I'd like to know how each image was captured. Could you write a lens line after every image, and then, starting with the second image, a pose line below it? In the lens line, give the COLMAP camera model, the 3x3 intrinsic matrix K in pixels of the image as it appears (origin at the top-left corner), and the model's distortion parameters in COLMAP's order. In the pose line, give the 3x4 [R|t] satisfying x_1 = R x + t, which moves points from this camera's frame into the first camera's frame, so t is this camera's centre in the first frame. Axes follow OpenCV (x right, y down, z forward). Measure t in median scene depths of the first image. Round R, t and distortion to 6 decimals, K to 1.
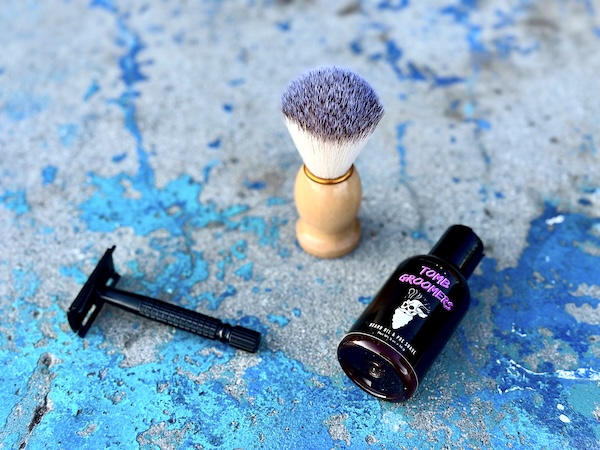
lens RADIAL K [[866.4, 0, 309.2], [0, 866.4, 227.6], [0, 0, 1]] dist [0.103209, 0.000000]
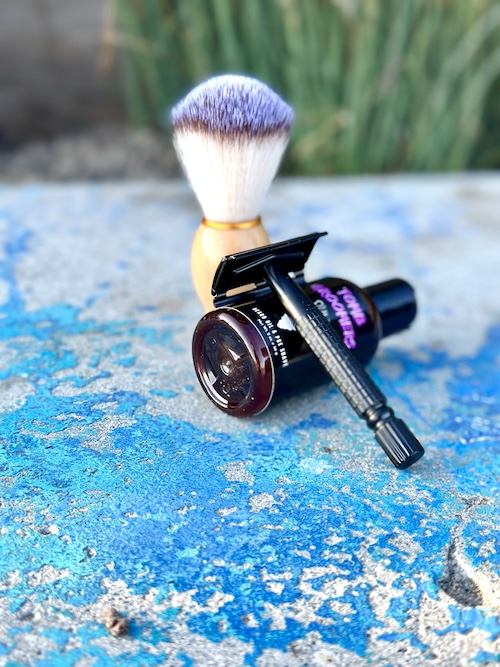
lens RADIAL K [[963.2, 0, 249.1], [0, 963.2, 341.0], [0, 0, 1]] dist [0.103209, 0.000000]
pose [[0.999993, -0.001562, -0.003426, 0.041507], [-0.000132, 0.894809, -0.446450, 0.437608], [0.003763, 0.446447, 0.894802, 0.229575]]
